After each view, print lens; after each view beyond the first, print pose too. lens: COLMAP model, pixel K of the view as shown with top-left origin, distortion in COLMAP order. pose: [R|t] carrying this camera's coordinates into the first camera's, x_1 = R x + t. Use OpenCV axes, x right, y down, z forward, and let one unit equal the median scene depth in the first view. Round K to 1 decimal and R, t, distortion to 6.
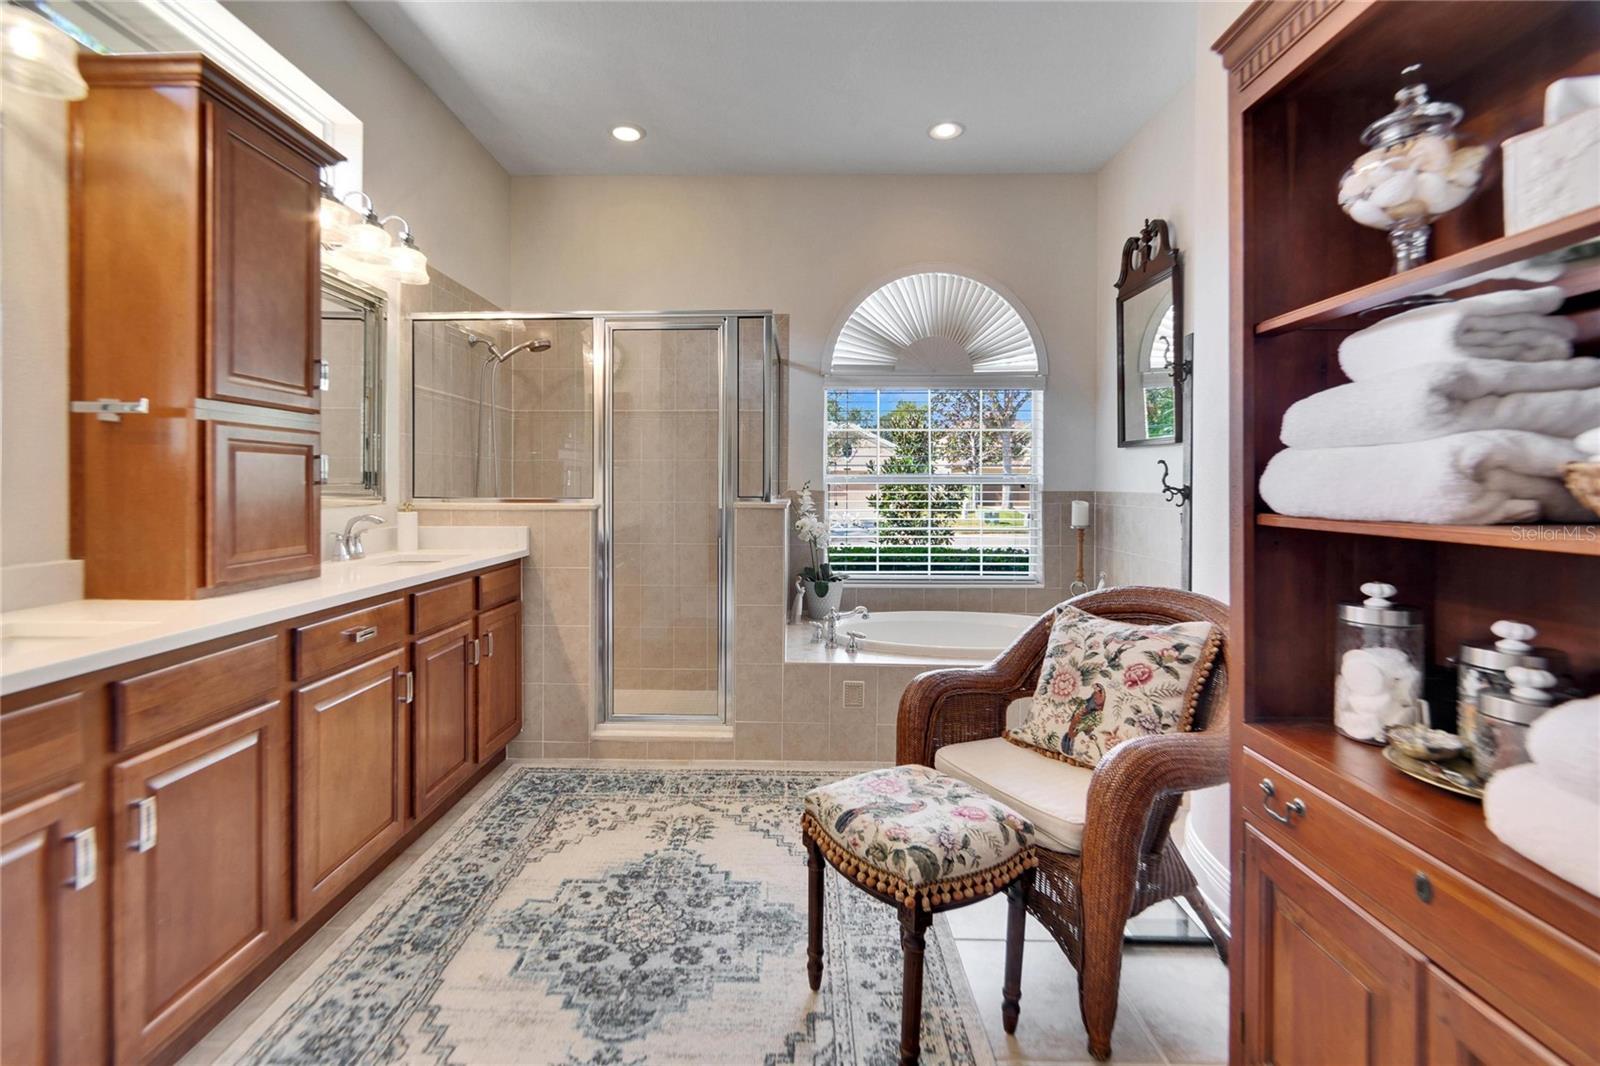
lens RADIAL K [[730.3, 0, 773.8], [0, 730.3, 489.0], [0, 0, 1]] dist [-0.001921, -0.000844]
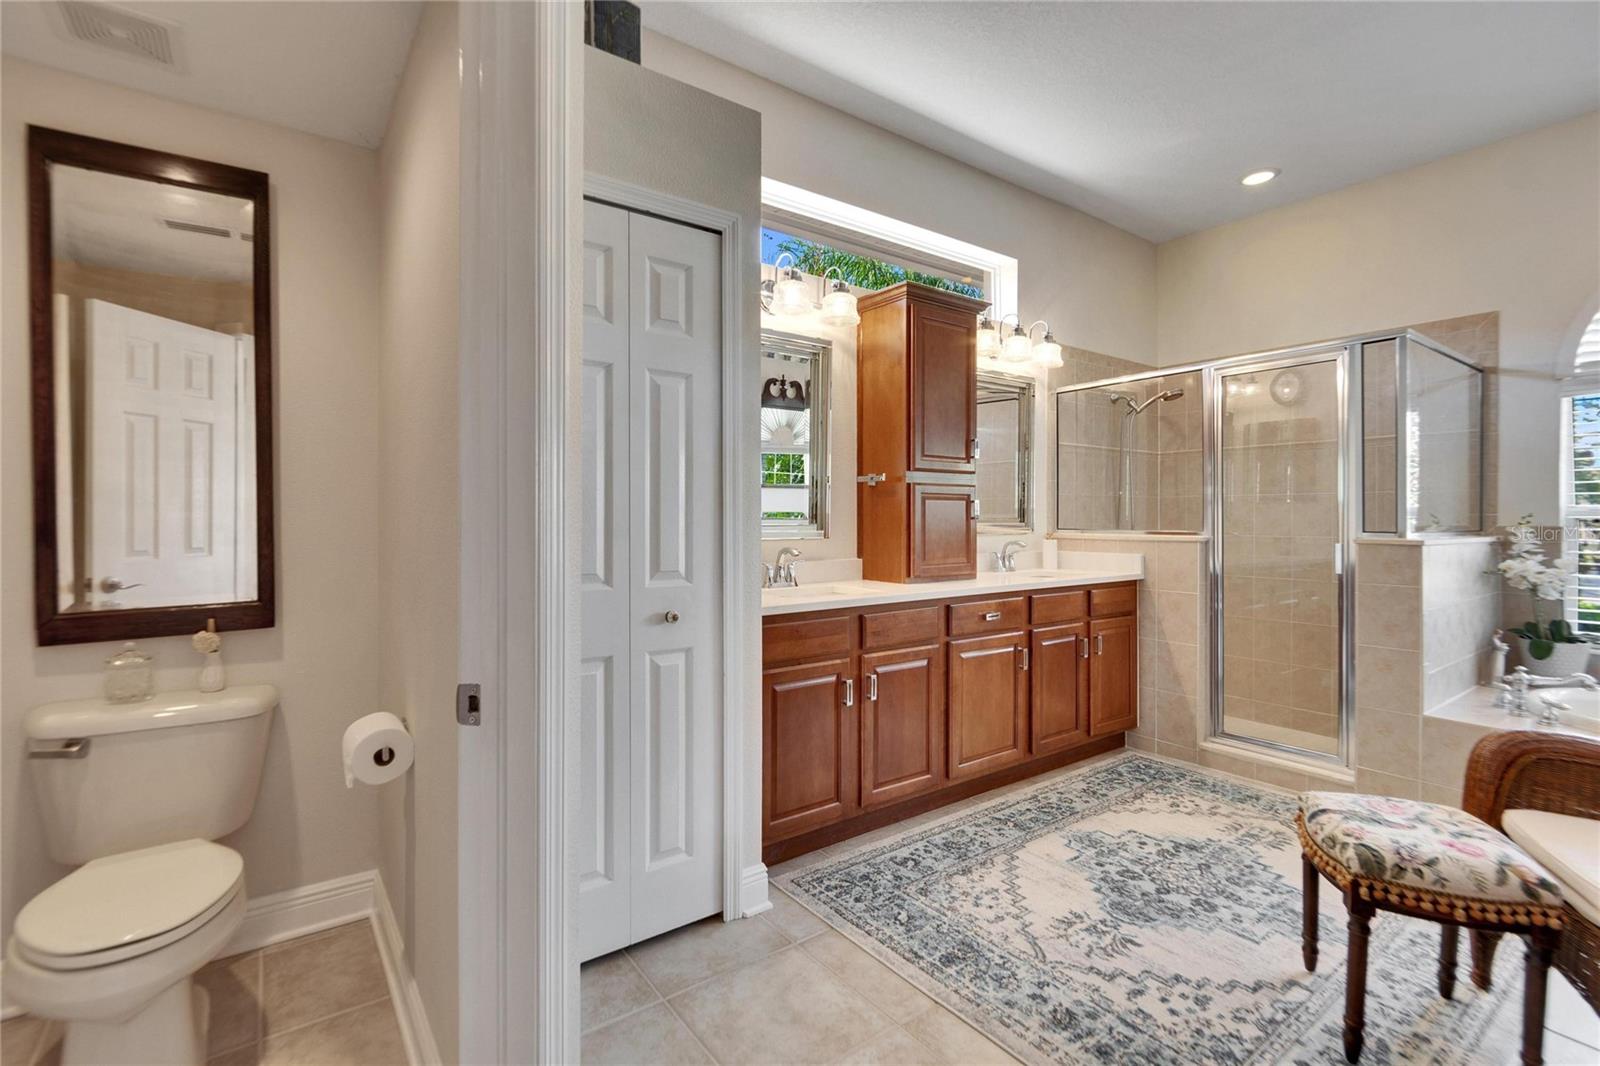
lens RADIAL K [[716.2, 0, 783.3], [0, 716.2, 534.3], [0, 0, 1]] dist [-0.001147, 0.000838]
pose [[0.600967, 0.016962, -0.799094, 0.365700], [-0.004247, 0.999828, 0.018028, 0.000187], [0.799263, -0.007440, 0.600935, -0.251589]]
